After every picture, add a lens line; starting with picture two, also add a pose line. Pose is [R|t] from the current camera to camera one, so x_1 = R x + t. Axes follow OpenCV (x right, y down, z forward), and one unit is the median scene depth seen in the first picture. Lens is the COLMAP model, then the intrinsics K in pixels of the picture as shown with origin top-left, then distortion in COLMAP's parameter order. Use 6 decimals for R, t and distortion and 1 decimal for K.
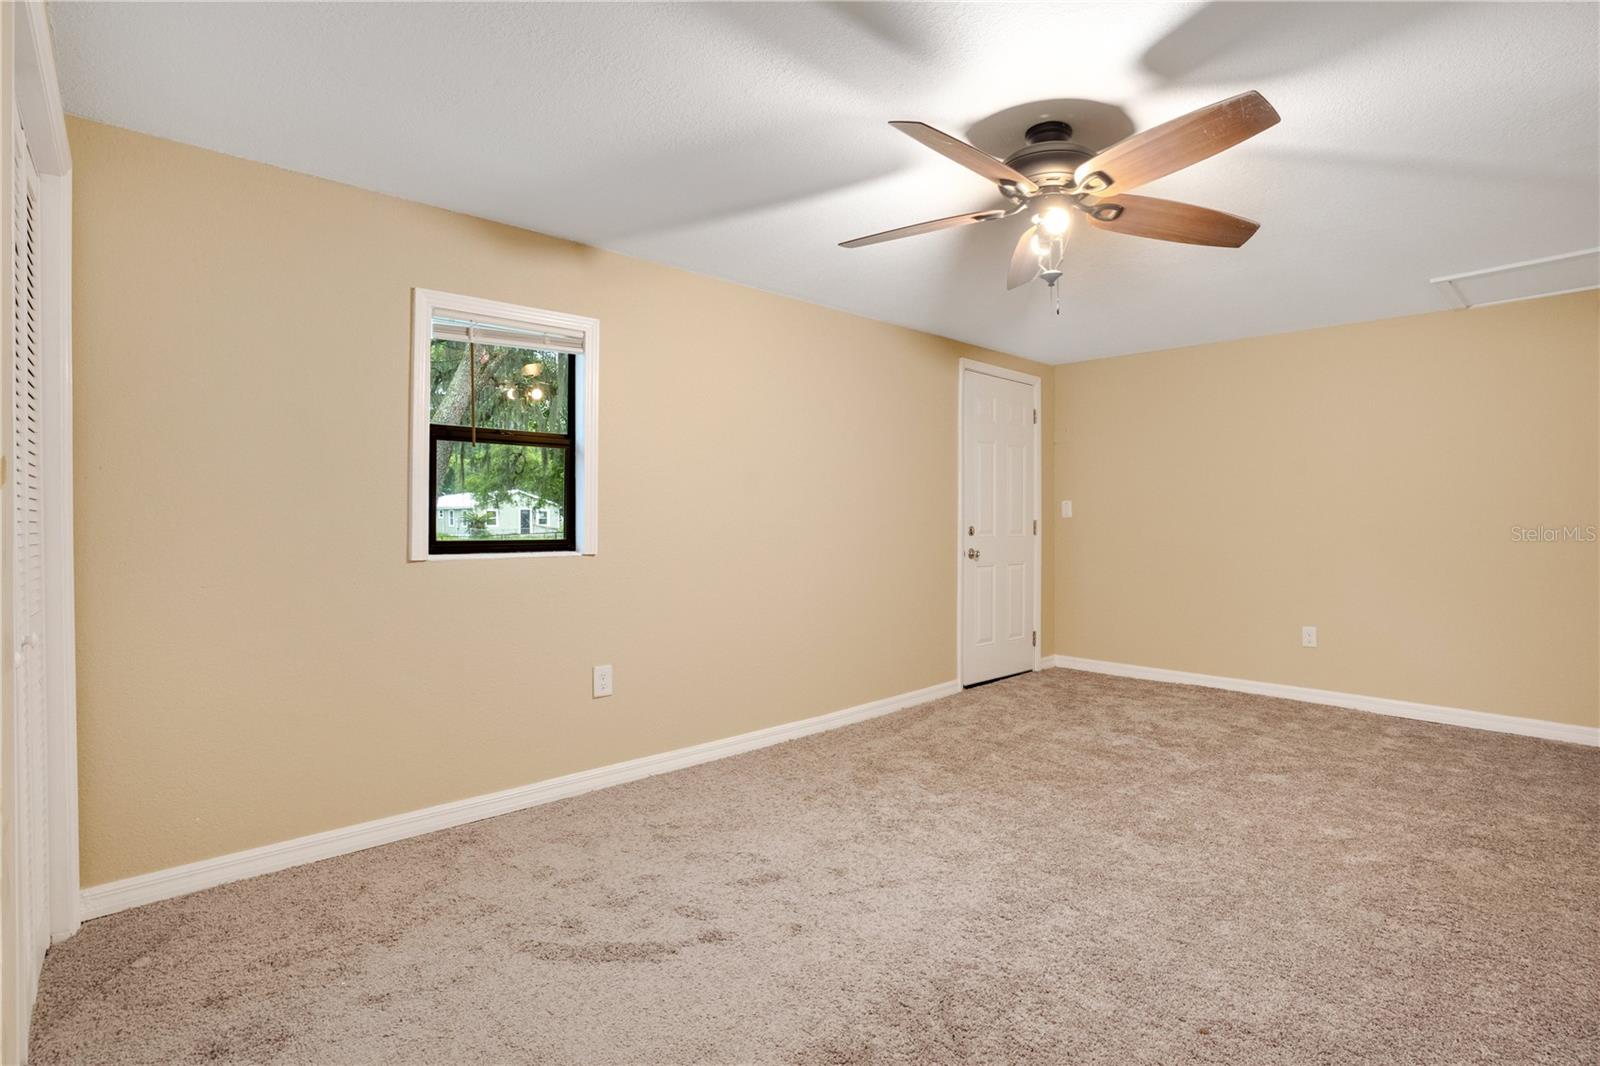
lens RADIAL K [[762.7, 0, 793.8], [0, 762.7, 506.4], [0, 0, 1]] dist [-0.036408, 0.018139]
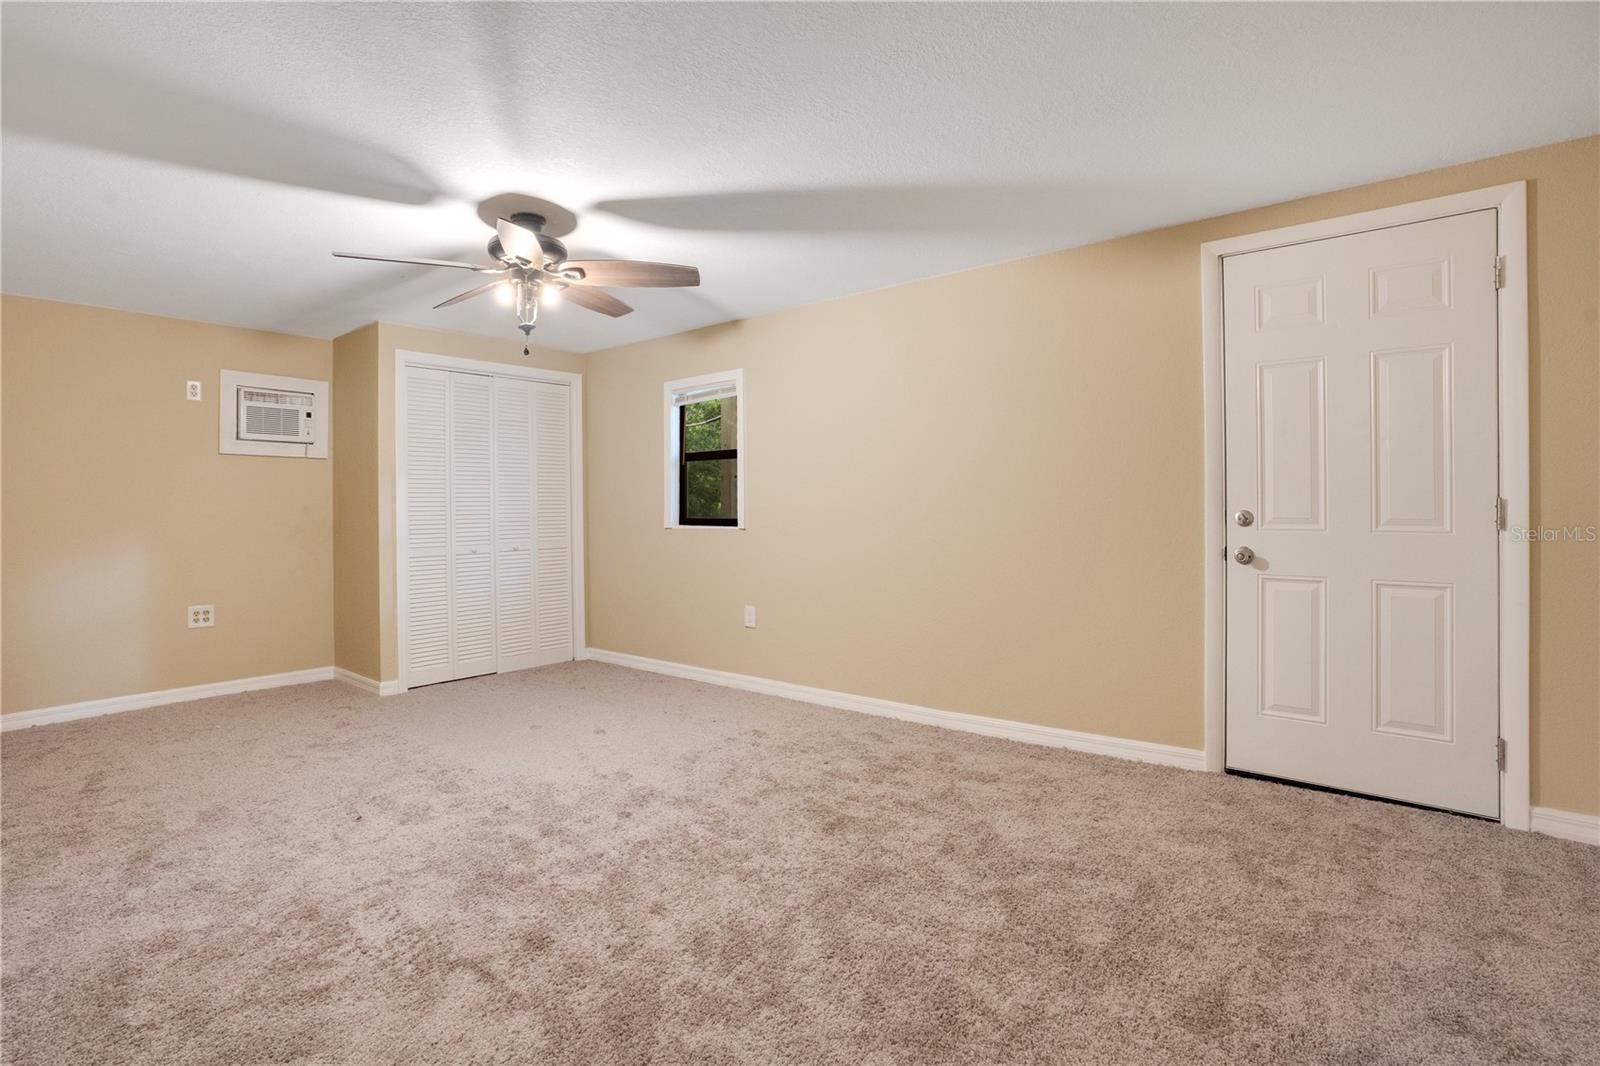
lens RADIAL K [[762.7, 0, 793.8], [0, 762.7, 506.4], [0, 0, 1]] dist [-0.036408, 0.018139]
pose [[0.151121, -0.000423, -0.988515, 1.096513], [0.027859, 0.999605, 0.003831, 0.014076], [0.988123, -0.028118, 0.151073, 0.791123]]
